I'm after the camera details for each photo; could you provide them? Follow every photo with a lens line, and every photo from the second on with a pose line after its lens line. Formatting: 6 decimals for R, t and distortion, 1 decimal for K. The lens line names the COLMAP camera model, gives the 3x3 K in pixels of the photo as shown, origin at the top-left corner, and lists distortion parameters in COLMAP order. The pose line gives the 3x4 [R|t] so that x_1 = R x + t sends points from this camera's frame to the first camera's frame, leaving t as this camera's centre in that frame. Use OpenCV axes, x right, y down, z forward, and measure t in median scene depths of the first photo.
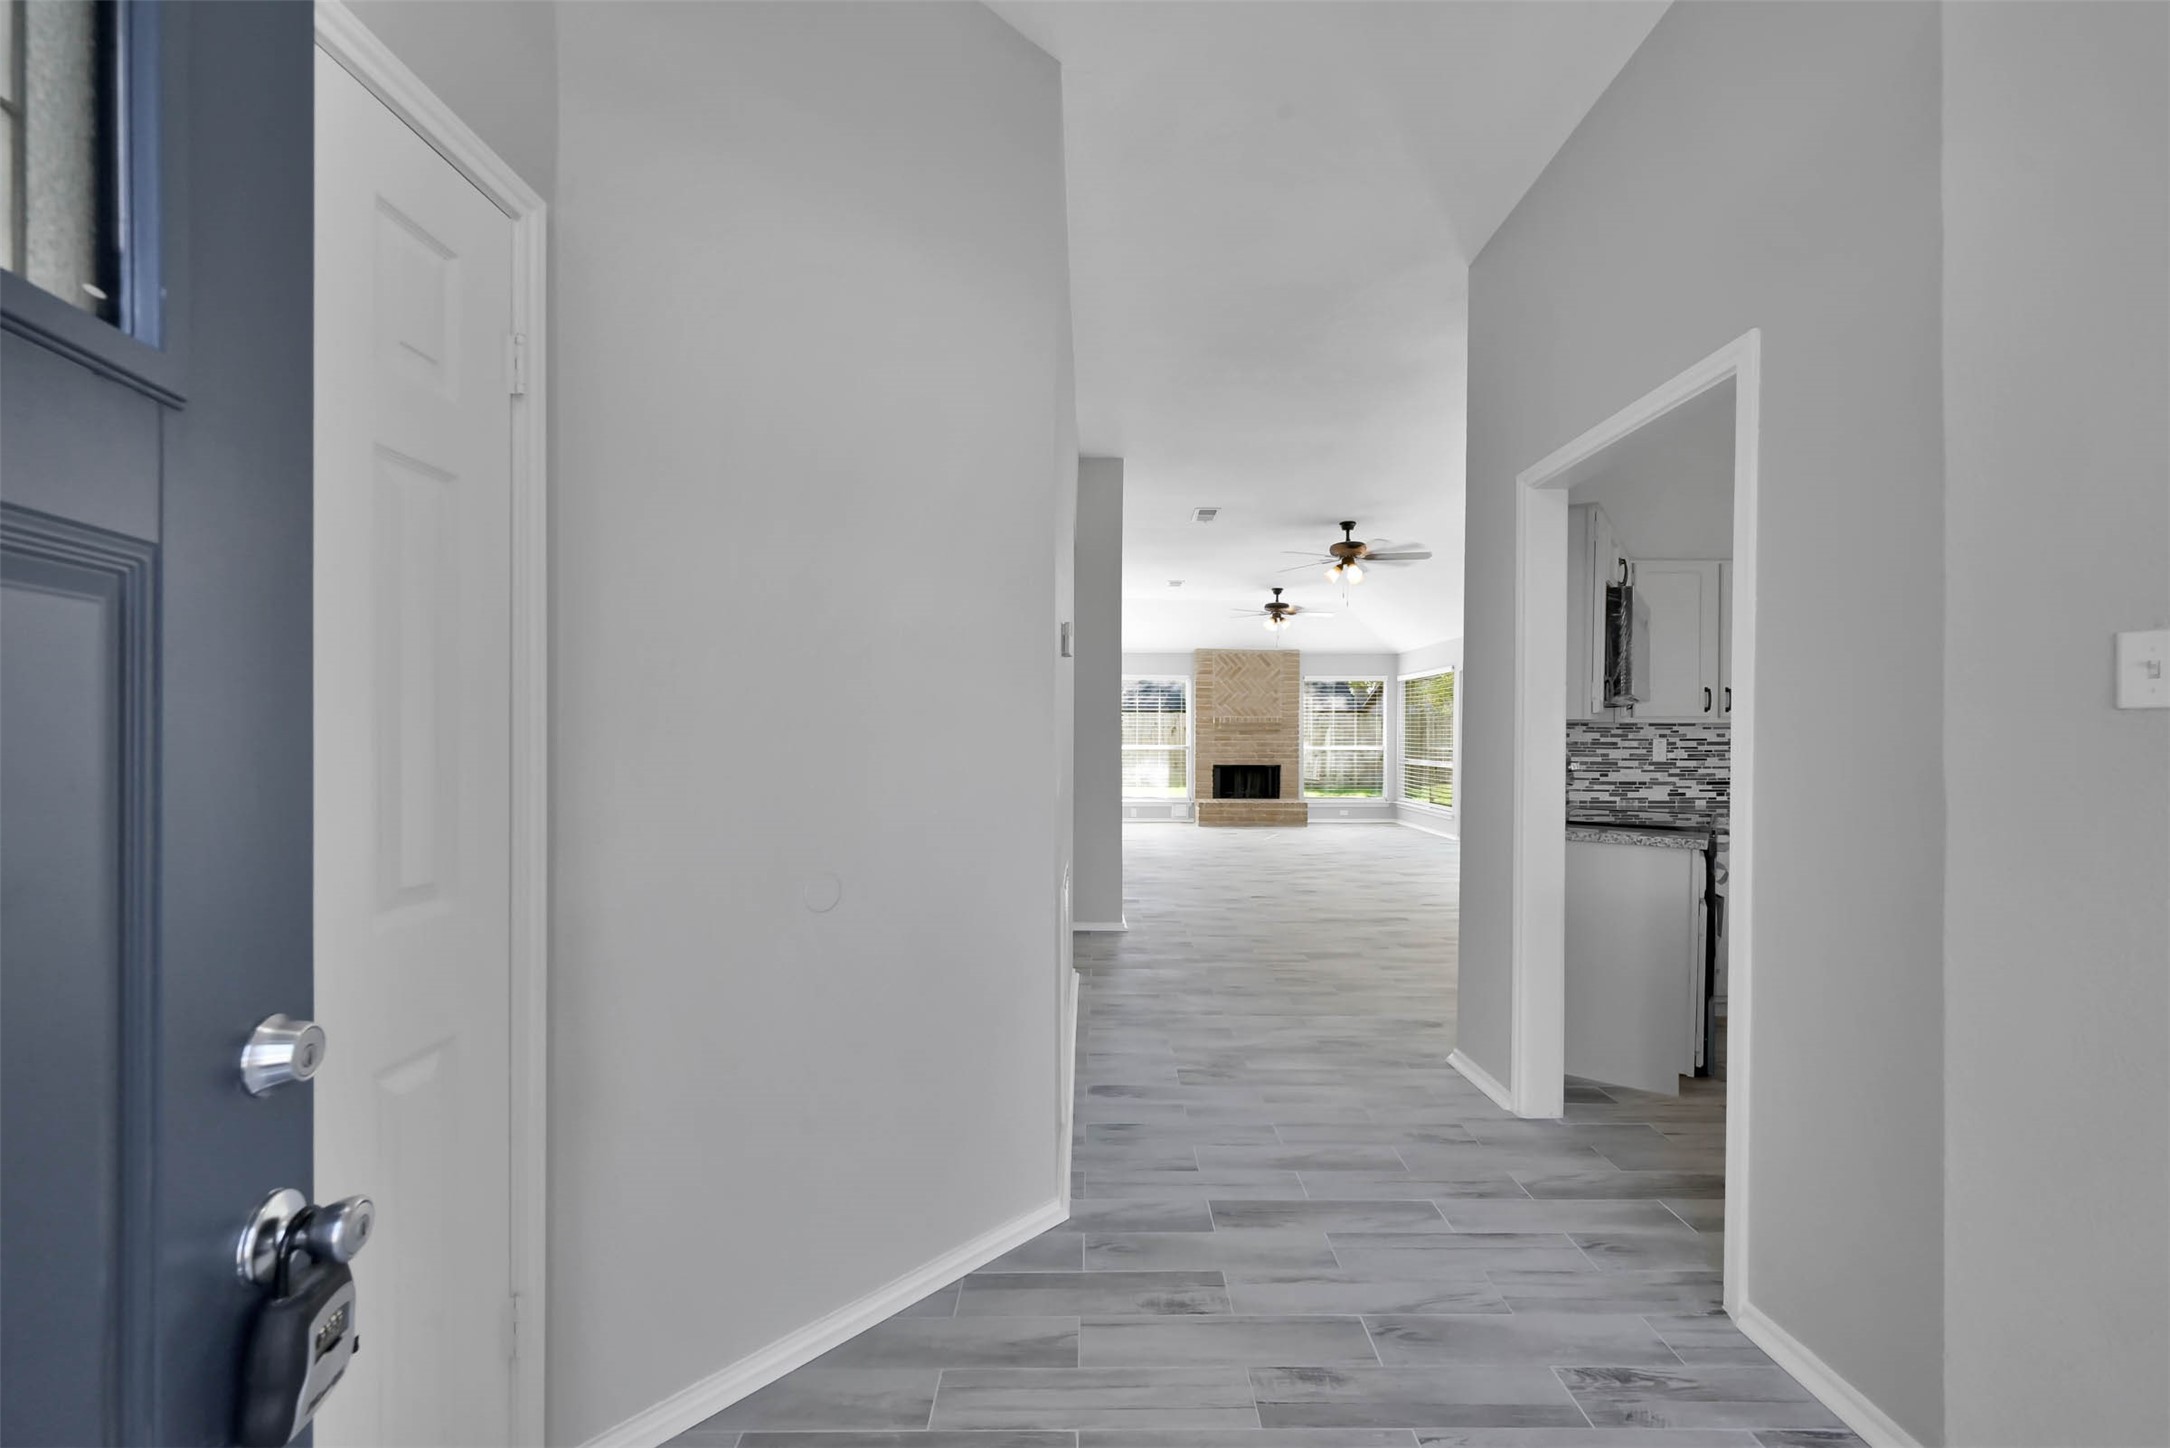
lens RADIAL K [[859.6, 0, 1090.6], [0, 859.6, 728.4], [0, 0, 1]] dist [-0.001930, 0.000227]
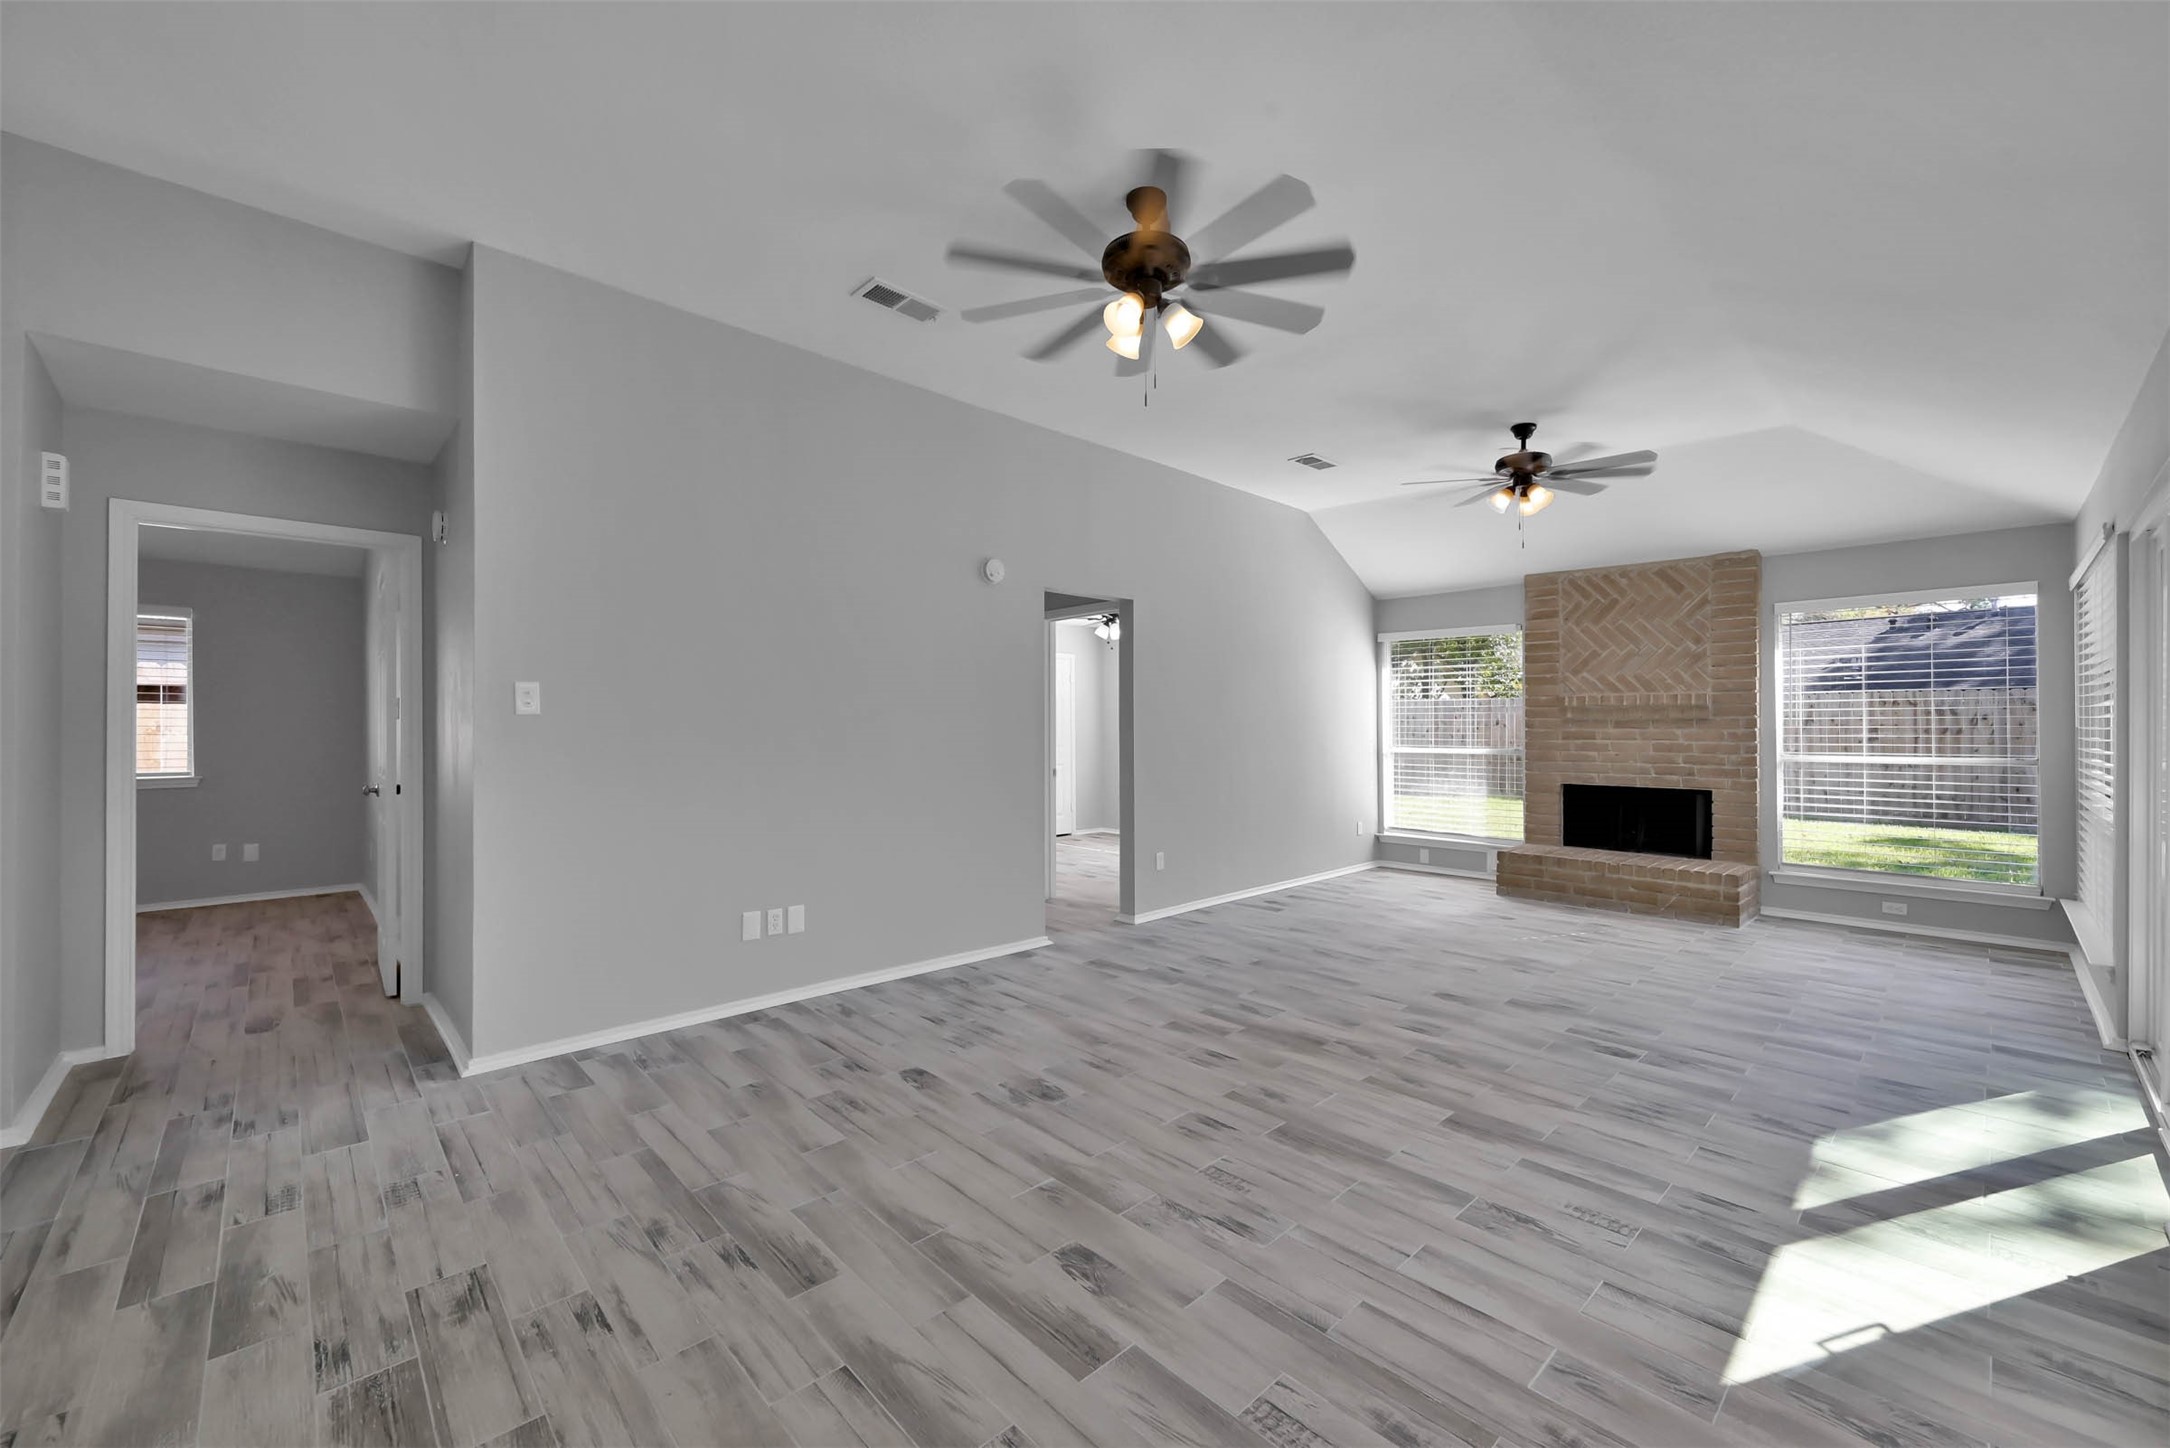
lens RADIAL K [[859.6, 0, 1080.6], [0, 859.6, 720.7], [0, 0, 1]] dist [-0.001930, 0.000227]
pose [[0.690286, -0.004685, -0.723521, 0.327137], [-0.000141, 0.999978, -0.006609, 0.006056], [0.723536, 0.004664, 0.690270, 0.404173]]
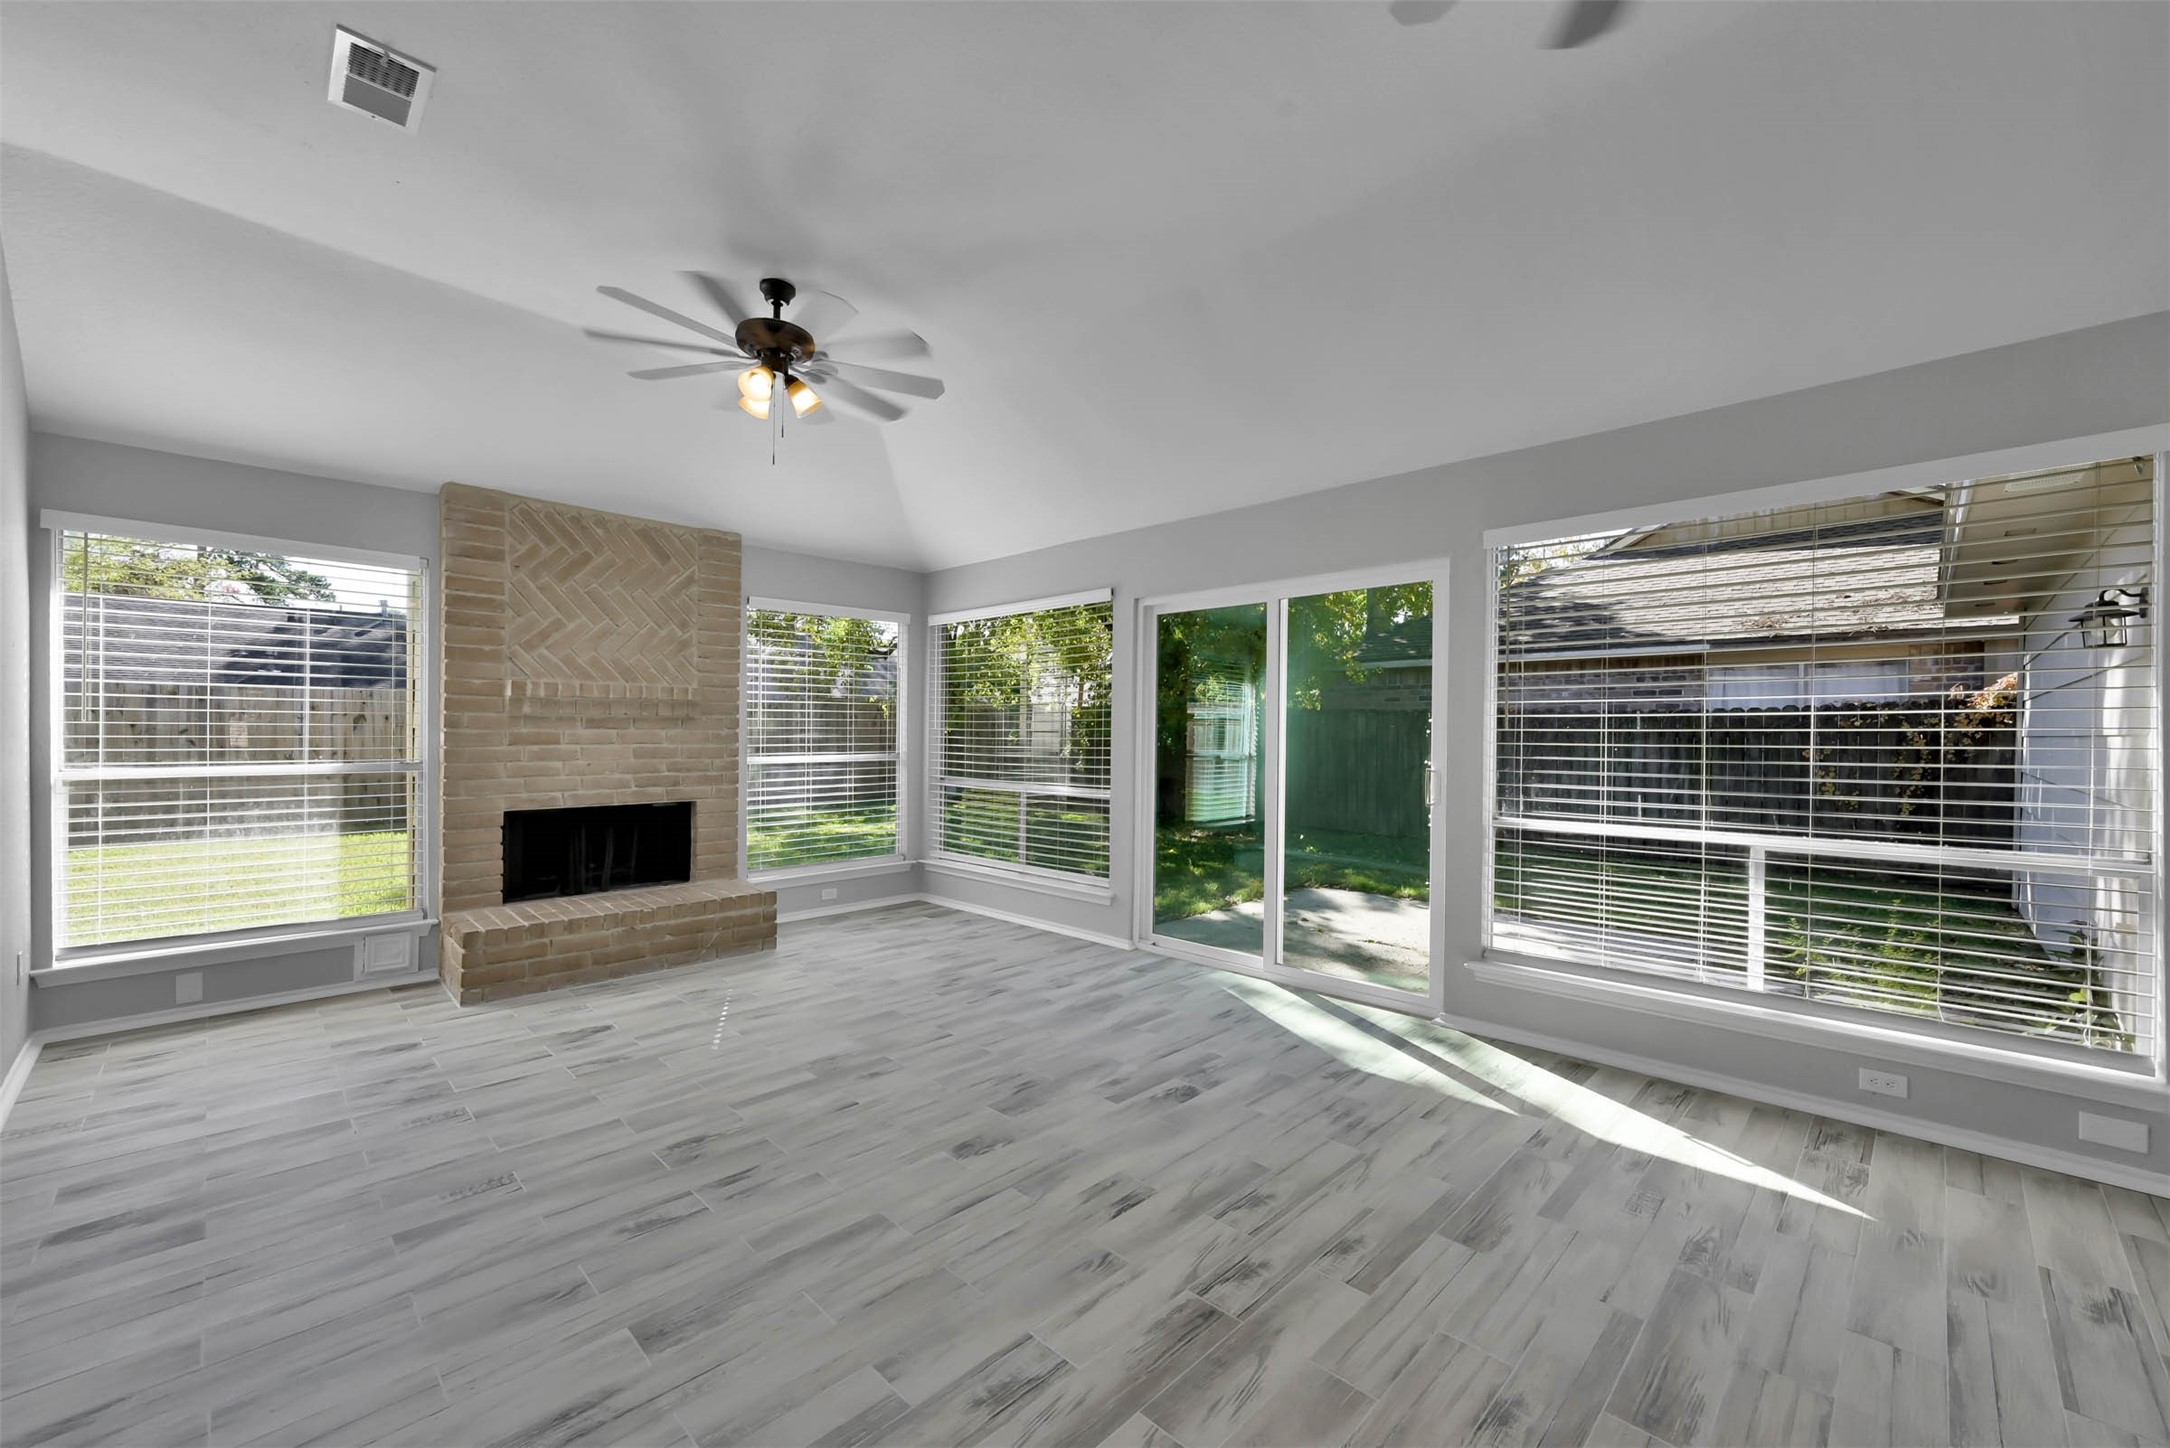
lens RADIAL K [[859.6, 0, 1105.5], [0, 859.6, 739.3], [0, 0, 1]] dist [-0.001930, 0.000227]
pose [[0.686062, -0.004017, 0.727532, 0.053090], [-0.005830, 0.999922, 0.011019, 0.006230], [-0.727519, -0.011801, 0.685986, 0.566241]]
